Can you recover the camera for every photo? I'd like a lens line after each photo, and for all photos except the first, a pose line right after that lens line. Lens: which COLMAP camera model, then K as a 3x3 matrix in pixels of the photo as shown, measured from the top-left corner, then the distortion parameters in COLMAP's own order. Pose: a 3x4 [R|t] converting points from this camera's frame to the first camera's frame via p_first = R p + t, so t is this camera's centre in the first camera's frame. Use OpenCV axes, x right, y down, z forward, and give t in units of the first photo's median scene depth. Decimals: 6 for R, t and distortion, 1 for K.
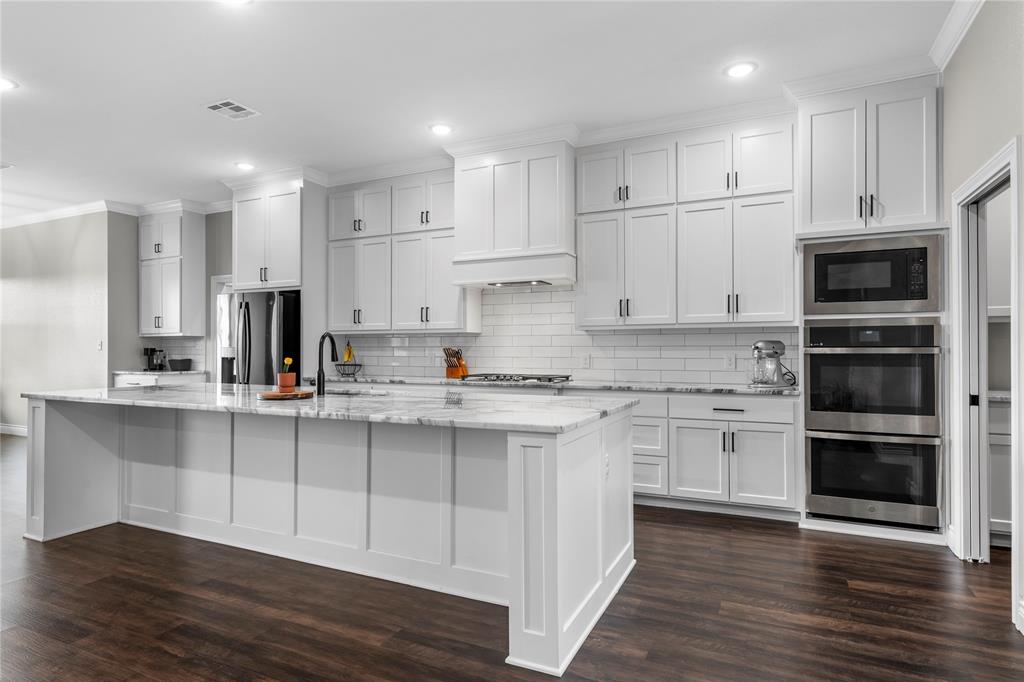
lens RADIAL K [[563.3, 0, 512.0], [0, 563.3, 341.0], [0, 0, 1]] dist [0.012809, 0.000038]
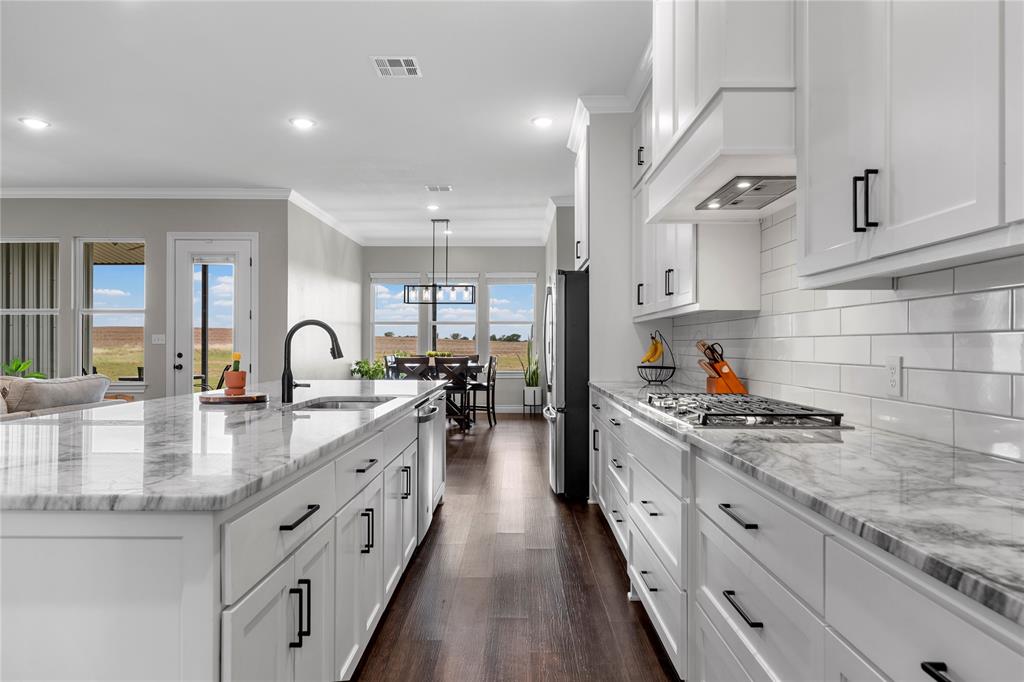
lens RADIAL K [[631.2, 0, 511.2], [0, 631.2, 355.9], [0, 0, 1]] dist [-0.000305, -0.000565]
pose [[0.421895, 0.017096, -0.906483, 0.432931], [0.009833, 0.999677, 0.023430, 0.012691], [0.906591, -0.018798, 0.421591, 0.701143]]
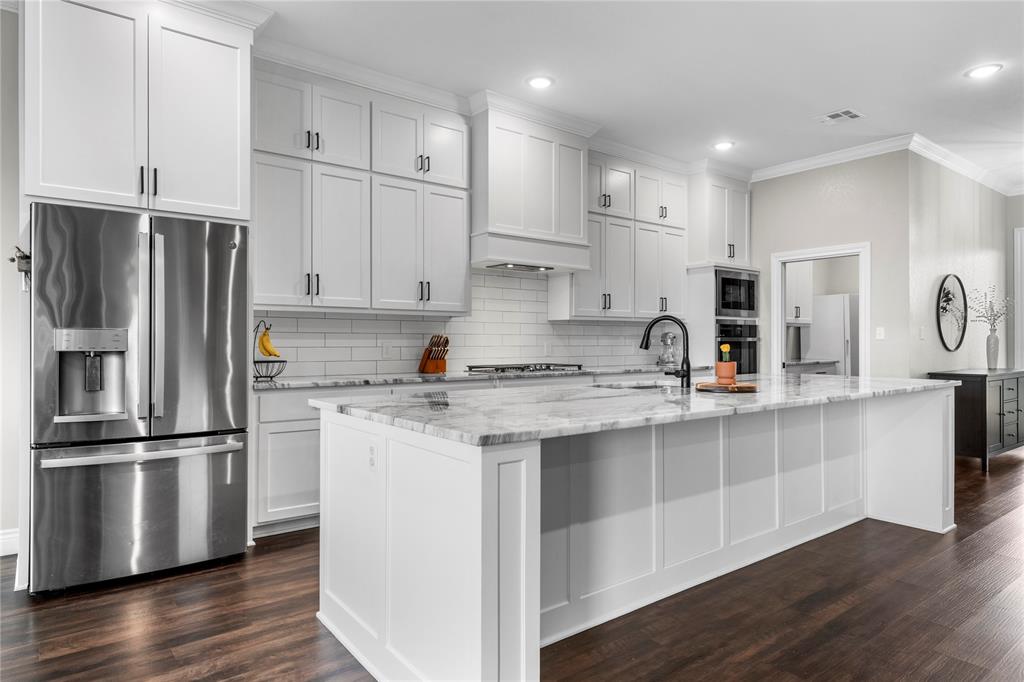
lens RADIAL K [[595.0, 0, 512.0], [0, 595.0, 341.0], [0, 0, 1]] dist [0.003270, 0.001293]
pose [[0.459590, 0.001296, 0.888130, -0.983148], [-0.014936, 0.999869, 0.006271, 0.016622], [-0.888006, -0.016147, 0.459549, 0.629222]]
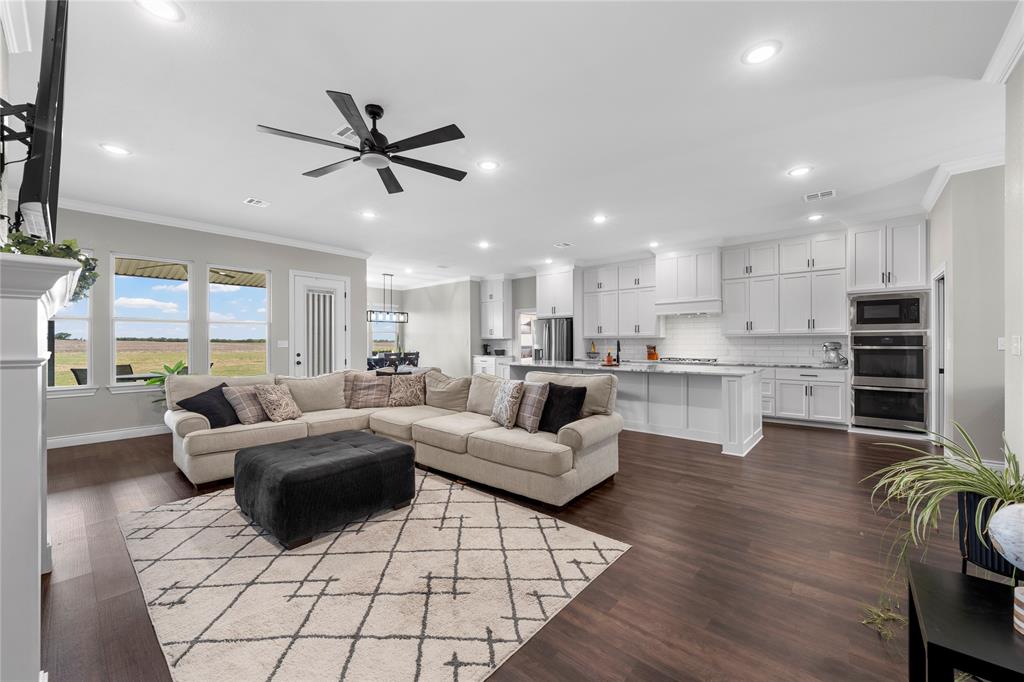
lens RADIAL K [[393.4, 0, 512.0], [0, 393.4, 341.0], [0, 0, 1]] dist [-0.000762, -0.000257]
pose [[0.962177, -0.002165, -0.272418, -0.245263], [0.004835, 0.999947, 0.009130, -0.021301], [0.272383, -0.010102, 0.962136, -0.618560]]
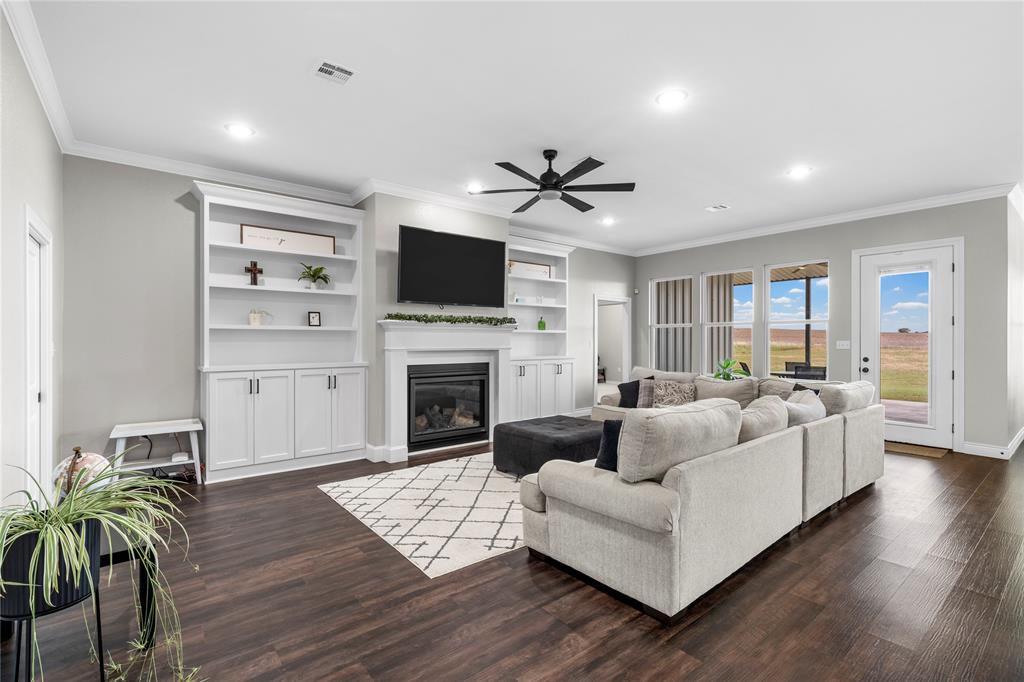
lens RADIAL K [[458.9, 0, 512.0], [0, 458.9, 341.0], [0, 0, 1]] dist [0.001380, -0.000183]
pose [[-0.441712, -0.005189, -0.897142, 0.216627], [0.015709, 0.999785, -0.013517, -0.010499], [0.897020, -0.020064, -0.441535, 0.276477]]
